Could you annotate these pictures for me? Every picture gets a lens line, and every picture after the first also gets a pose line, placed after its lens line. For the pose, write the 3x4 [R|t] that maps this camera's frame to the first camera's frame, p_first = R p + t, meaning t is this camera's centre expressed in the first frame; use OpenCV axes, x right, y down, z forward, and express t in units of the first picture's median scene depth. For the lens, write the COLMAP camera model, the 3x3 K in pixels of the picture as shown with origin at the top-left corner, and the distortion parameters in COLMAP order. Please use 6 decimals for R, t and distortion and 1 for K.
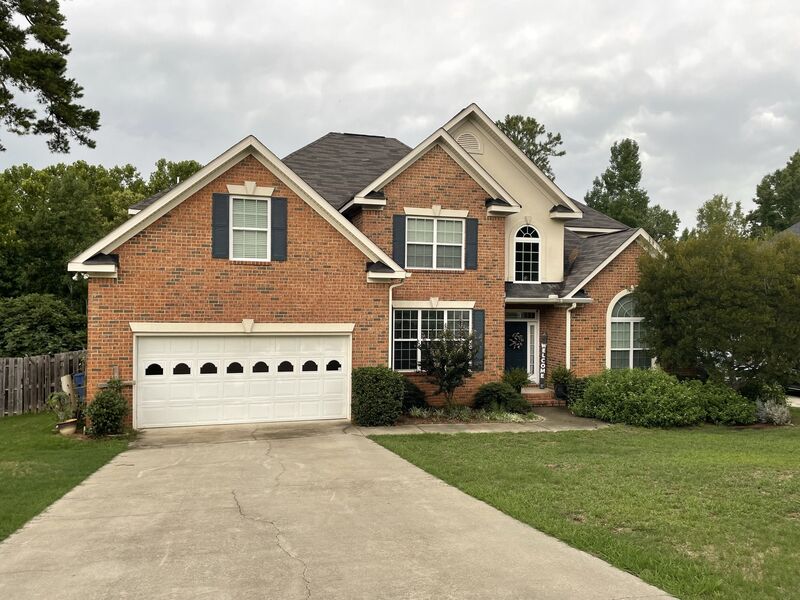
lens RADIAL K [[600.4, 0, 401.2], [0, 600.4, 298.6], [0, 0, 1]] dist [0.048634, -0.031360]
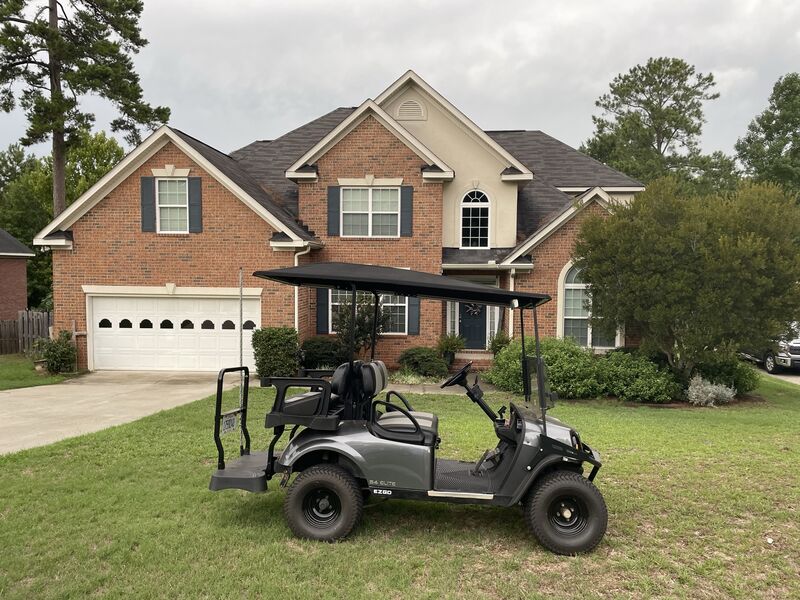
lens RADIAL K [[600.4, 0, 406.1], [0, 600.4, 299.7], [0, 0, 1]] dist [0.048634, -0.031360]
pose [[0.943172, 0.014553, -0.331985, 0.473453], [0.004855, 0.998331, 0.057554, 0.000252], [0.332269, -0.055895, 0.941527, 0.031490]]
